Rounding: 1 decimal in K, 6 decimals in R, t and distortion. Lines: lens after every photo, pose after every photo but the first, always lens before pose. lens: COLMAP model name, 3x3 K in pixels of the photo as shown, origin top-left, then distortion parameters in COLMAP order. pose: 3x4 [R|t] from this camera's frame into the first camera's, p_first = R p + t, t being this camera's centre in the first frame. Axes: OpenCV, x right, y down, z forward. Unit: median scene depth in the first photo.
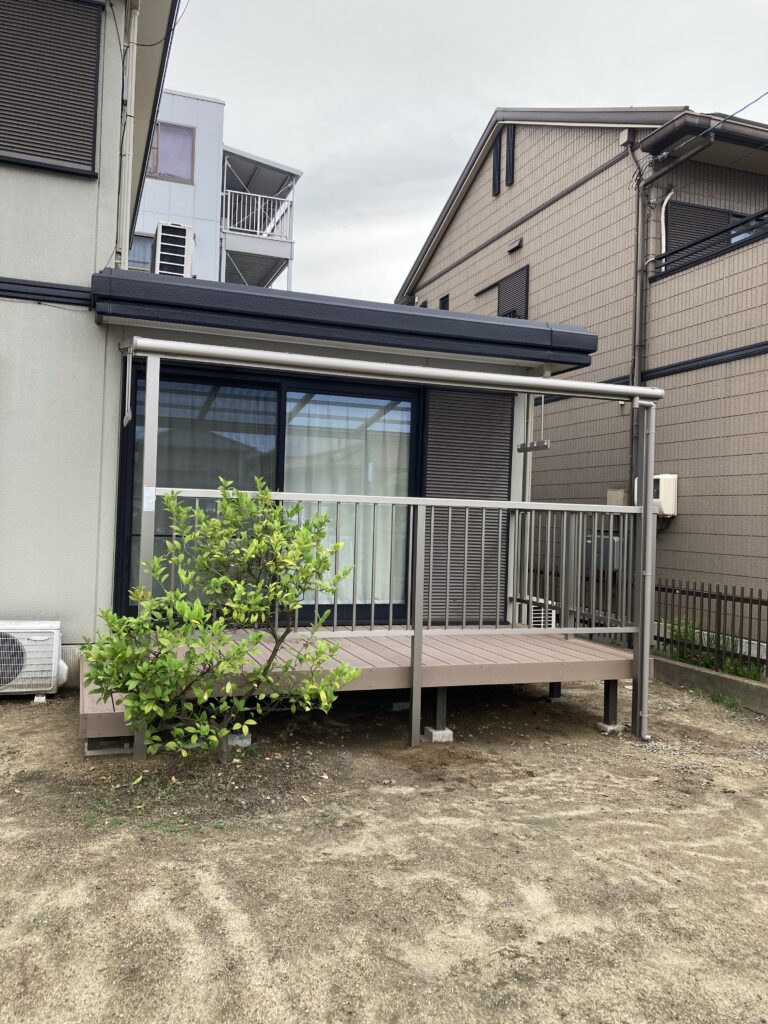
lens RADIAL K [[837.5, 0, 390.3], [0, 837.5, 511.1], [0, 0, 1]] dist [0.008486, 0.000010]
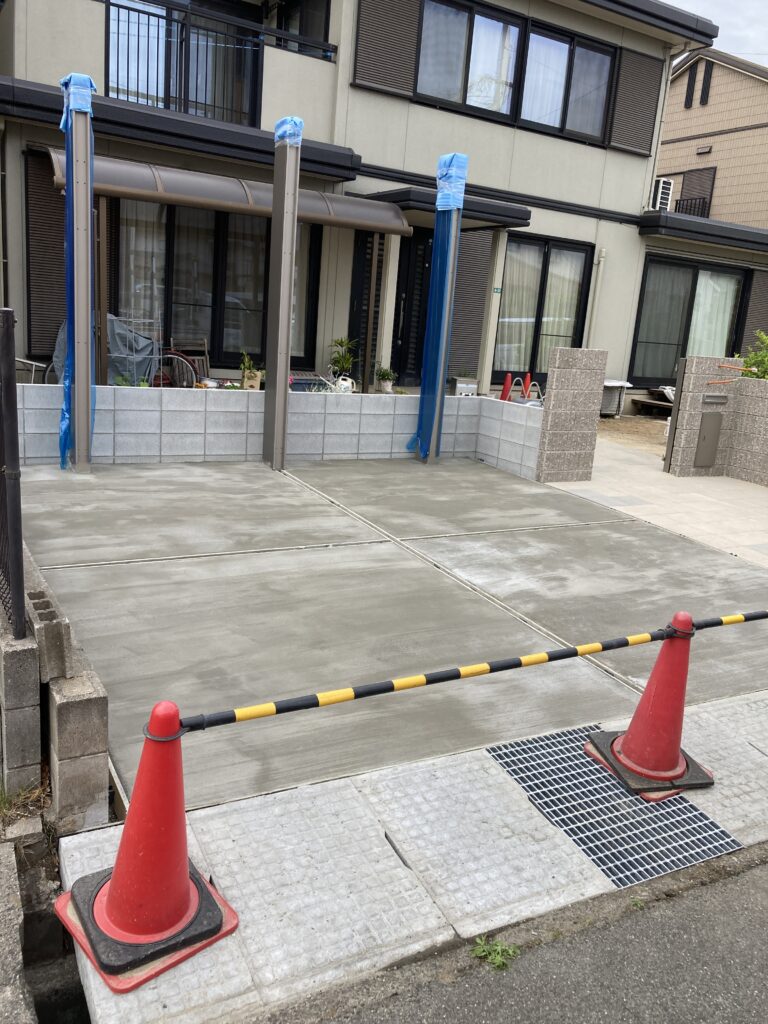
lens RADIAL K [[837.5, 0, 390.3], [0, 837.5, 511.1], [0, 0, 1]] dist [0.008486, 0.000010]
pose [[0.983804, 0.011356, 0.178887, -1.124980], [-0.054863, 0.969171, 0.240203, -0.024944], [-0.170644, -0.246127, 0.954098, -0.865158]]
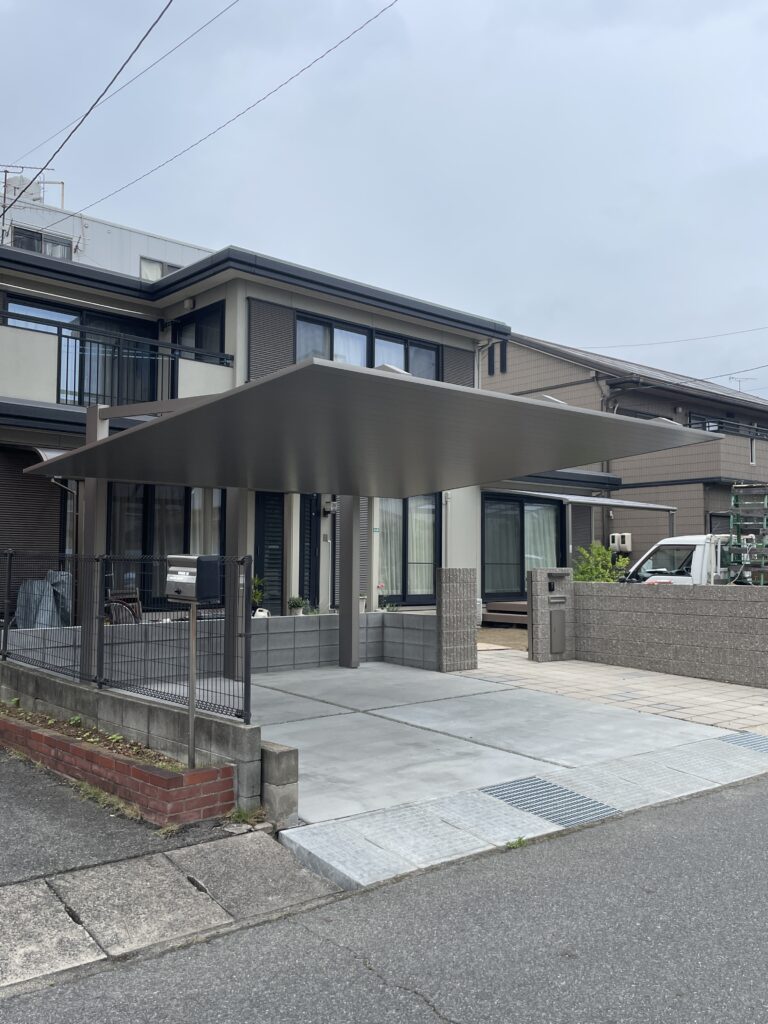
lens RADIAL K [[896.5, 0, 384.0], [0, 896.5, 512.0], [0, 0, 1]] dist [0.094613, 0.000313]
pose [[0.932997, -0.002973, 0.359871, -1.359485], [0.018673, 0.999019, -0.040156, -0.018123], [-0.359398, 0.044185, 0.932138, -1.214583]]
